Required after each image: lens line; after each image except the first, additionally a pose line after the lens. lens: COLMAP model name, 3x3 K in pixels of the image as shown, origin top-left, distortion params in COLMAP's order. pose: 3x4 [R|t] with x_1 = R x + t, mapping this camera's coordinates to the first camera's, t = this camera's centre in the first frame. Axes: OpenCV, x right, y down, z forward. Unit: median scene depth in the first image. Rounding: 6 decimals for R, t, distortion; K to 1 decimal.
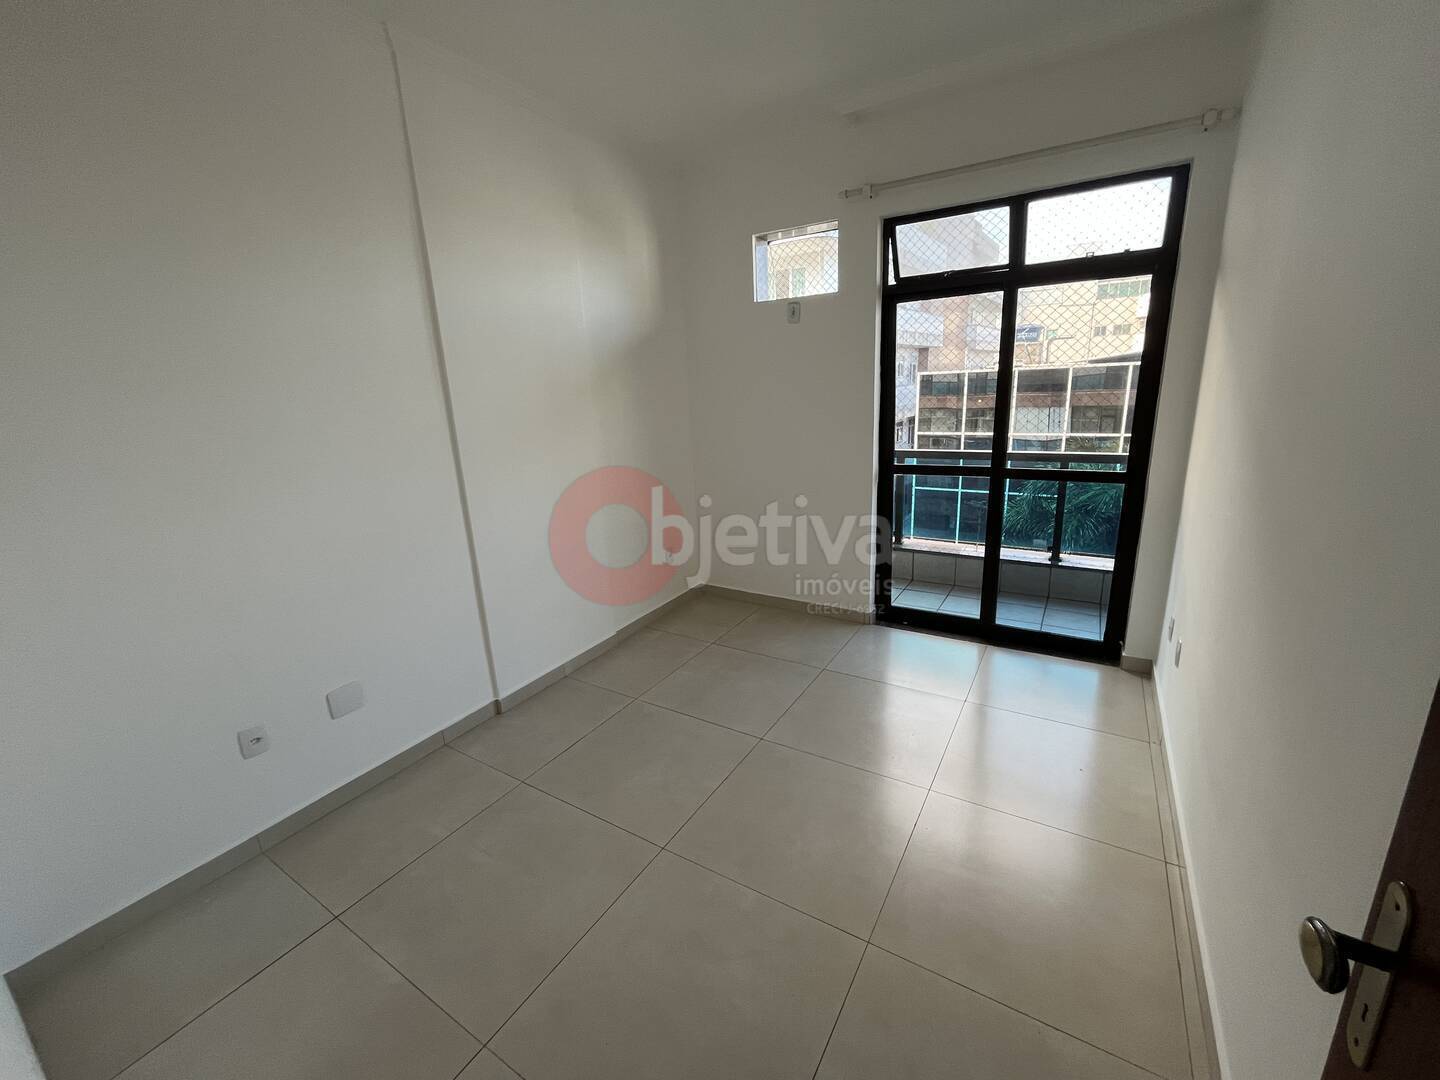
lens RADIAL K [[586.6, 0, 718.7], [0, 586.6, 538.4], [0, 0, 1]] dist [-0.003615, 0.000644]
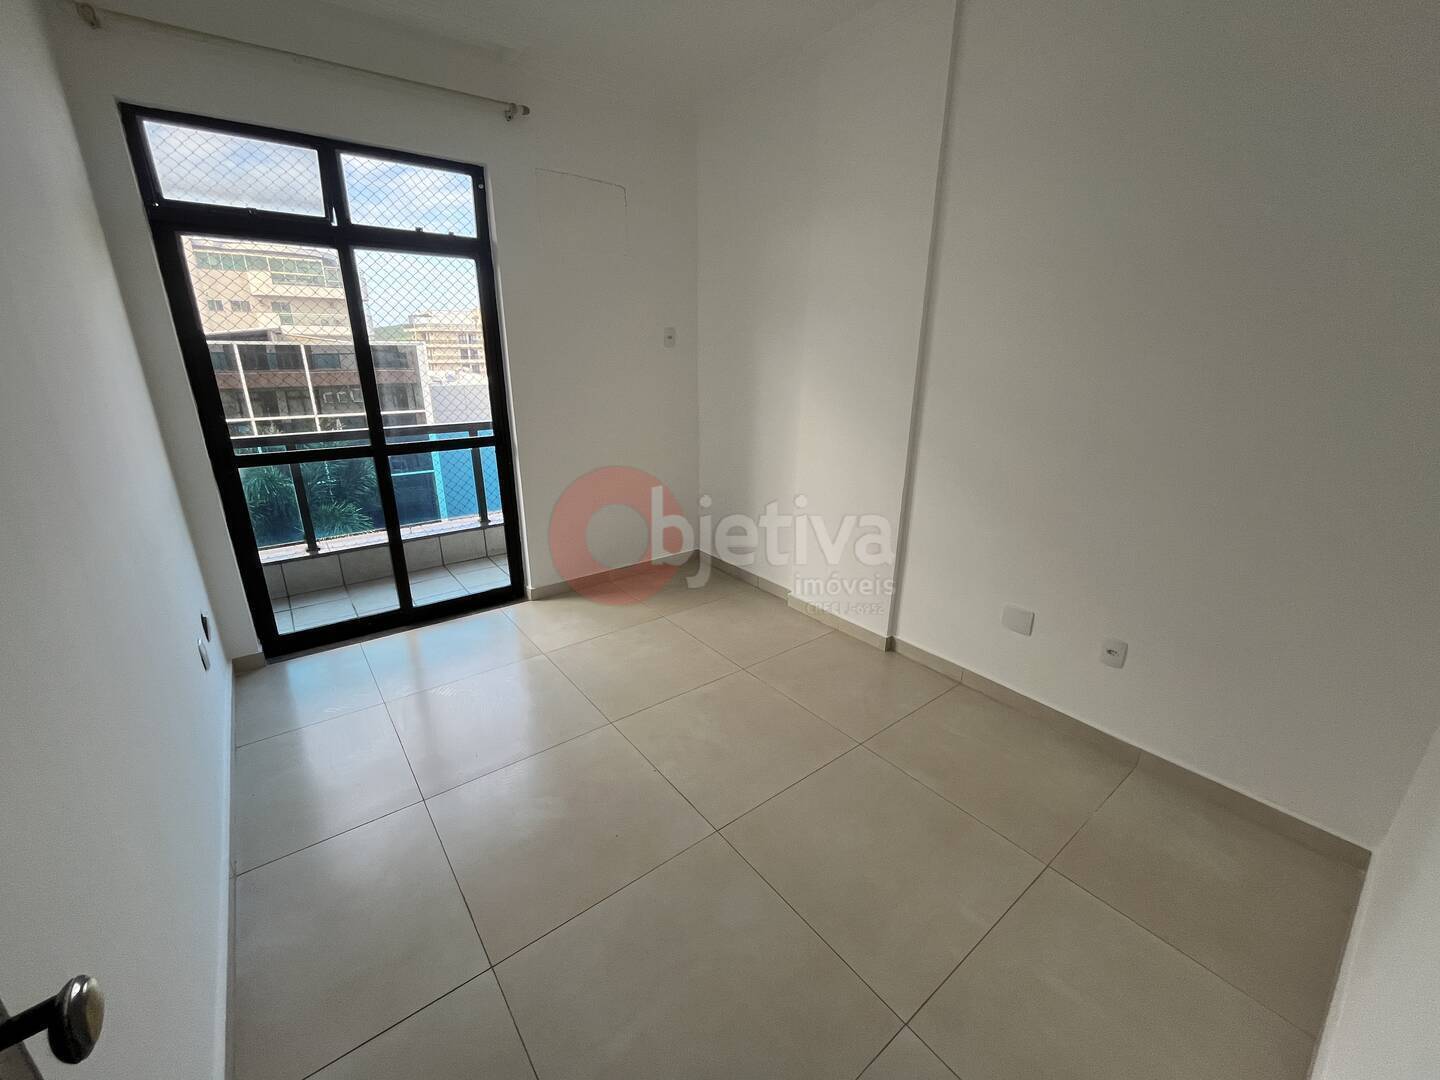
lens RADIAL K [[586.6, 0, 718.7], [0, 586.6, 538.4], [0, 0, 1]] dist [-0.003615, 0.000644]
pose [[0.348236, -0.245748, 0.904621, -0.197077], [0.217757, 0.959834, 0.176921, -0.023620], [-0.911764, 0.135378, 0.387762, 0.153857]]
